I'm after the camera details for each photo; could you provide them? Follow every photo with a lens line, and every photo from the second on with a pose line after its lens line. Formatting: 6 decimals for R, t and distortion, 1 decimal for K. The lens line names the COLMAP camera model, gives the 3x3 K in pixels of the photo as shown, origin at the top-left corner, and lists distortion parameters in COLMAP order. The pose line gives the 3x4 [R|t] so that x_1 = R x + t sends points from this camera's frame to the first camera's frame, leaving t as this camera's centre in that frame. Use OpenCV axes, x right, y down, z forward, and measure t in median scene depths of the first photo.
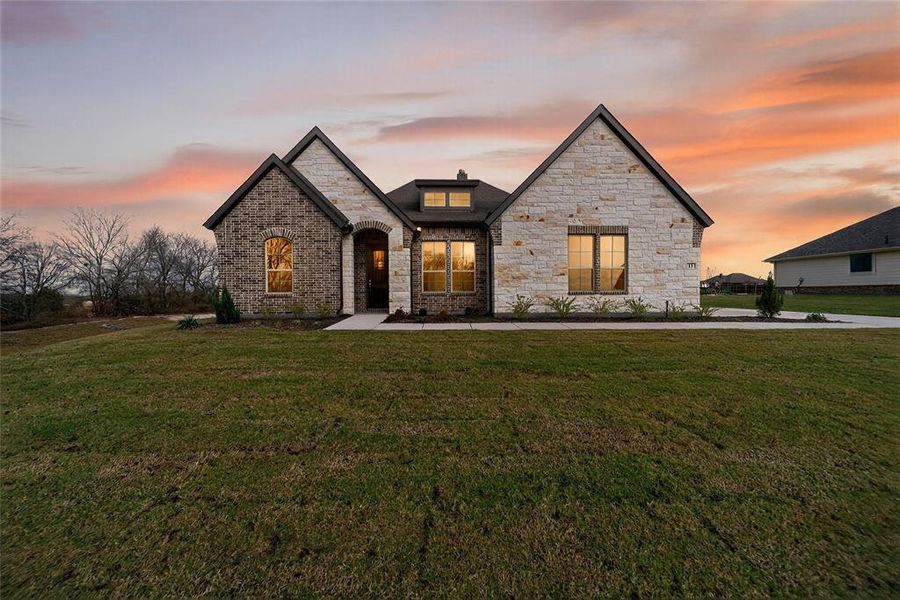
lens RADIAL K [[371.2, 0, 445.7], [0, 371.2, 302.6], [0, 0, 1]] dist [-0.001602, 0.000659]
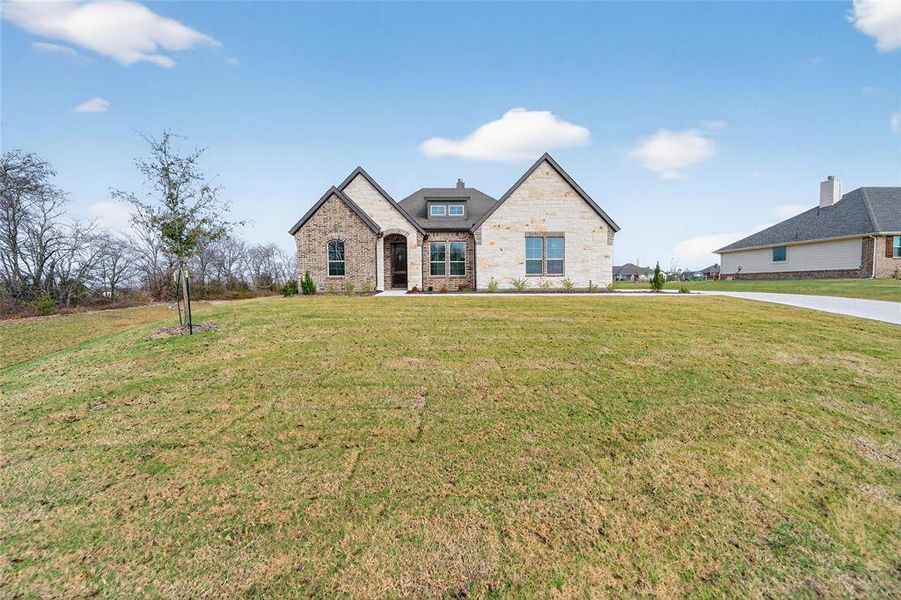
lens RADIAL K [[371.6, 0, 445.2], [0, 371.6, 301.7], [0, 0, 1]] dist [-0.001602, 0.000659]
pose [[0.999894, -0.002619, -0.014317, 0.021007], [0.002922, 0.999771, 0.021182, 0.046209], [0.014258, -0.021222, 0.999673, -0.518950]]
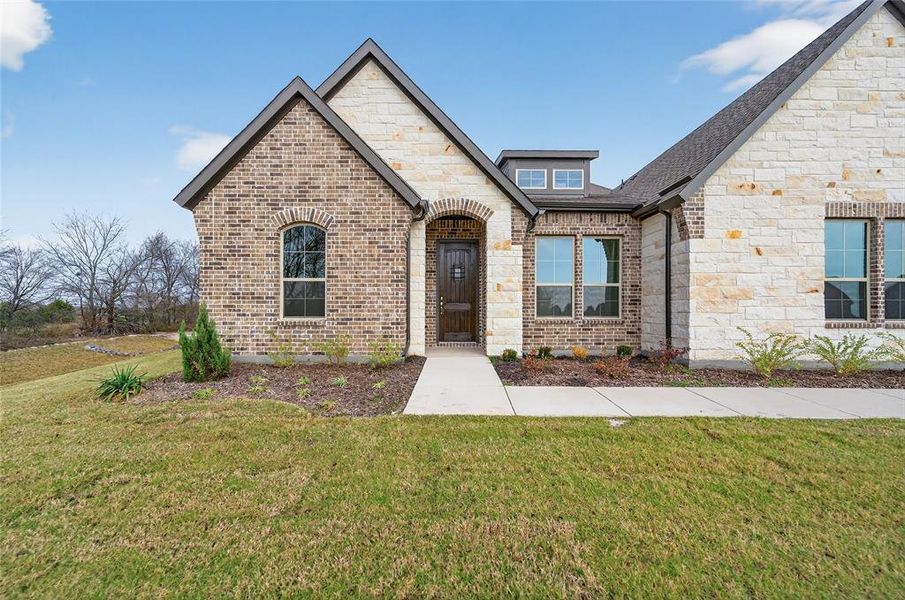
lens RADIAL K [[373.3, 0, 453.6], [0, 373.3, 304.6], [0, 0, 1]] dist [-0.001602, 0.000659]
pose [[0.999710, 0.008136, -0.022678, -0.198149], [-0.008845, 0.999470, -0.031329, -0.032236], [0.022411, 0.031520, 0.999252, 0.418726]]
